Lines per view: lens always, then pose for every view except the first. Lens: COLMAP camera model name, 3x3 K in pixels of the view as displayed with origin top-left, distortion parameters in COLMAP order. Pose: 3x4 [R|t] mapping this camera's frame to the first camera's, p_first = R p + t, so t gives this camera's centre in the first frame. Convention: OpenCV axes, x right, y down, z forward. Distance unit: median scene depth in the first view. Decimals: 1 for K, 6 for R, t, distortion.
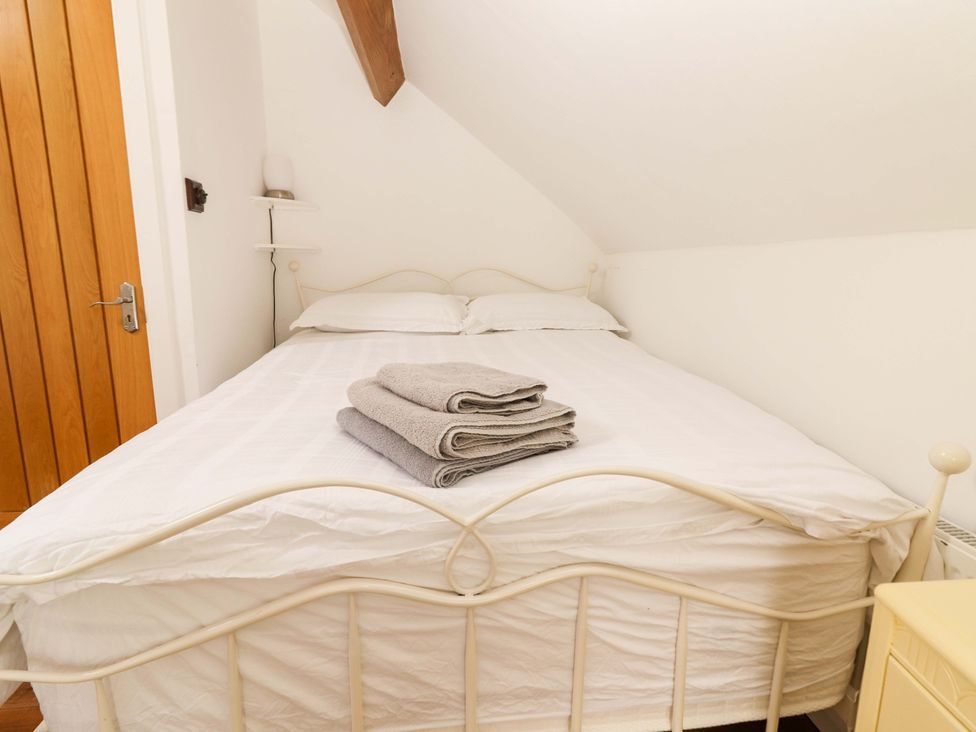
lens RADIAL K [[505.7, 0, 485.2], [0, 505.7, 361.3], [0, 0, 1]] dist [0.000221, 0.000176]
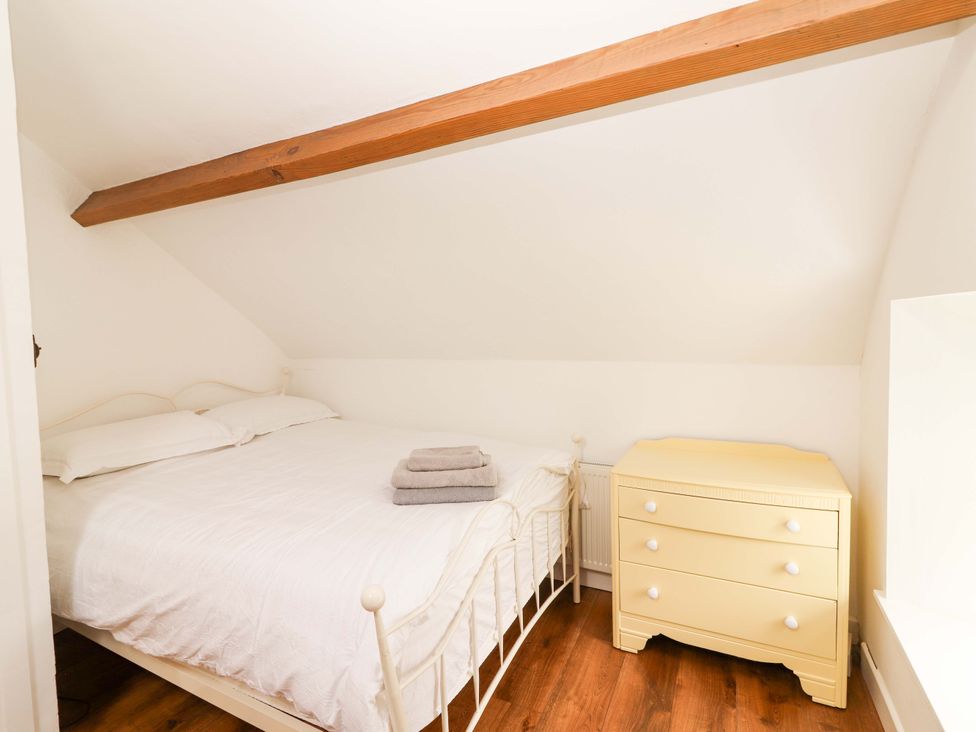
lens RADIAL K [[505.7, 0, 485.2], [0, 505.7, 361.3], [0, 0, 1]] dist [0.000221, 0.000176]
pose [[0.534220, -0.087380, 0.840817, -0.890947], [0.189997, 0.981607, -0.018704, -0.143351], [-0.823717, 0.169745, 0.540996, -0.124724]]
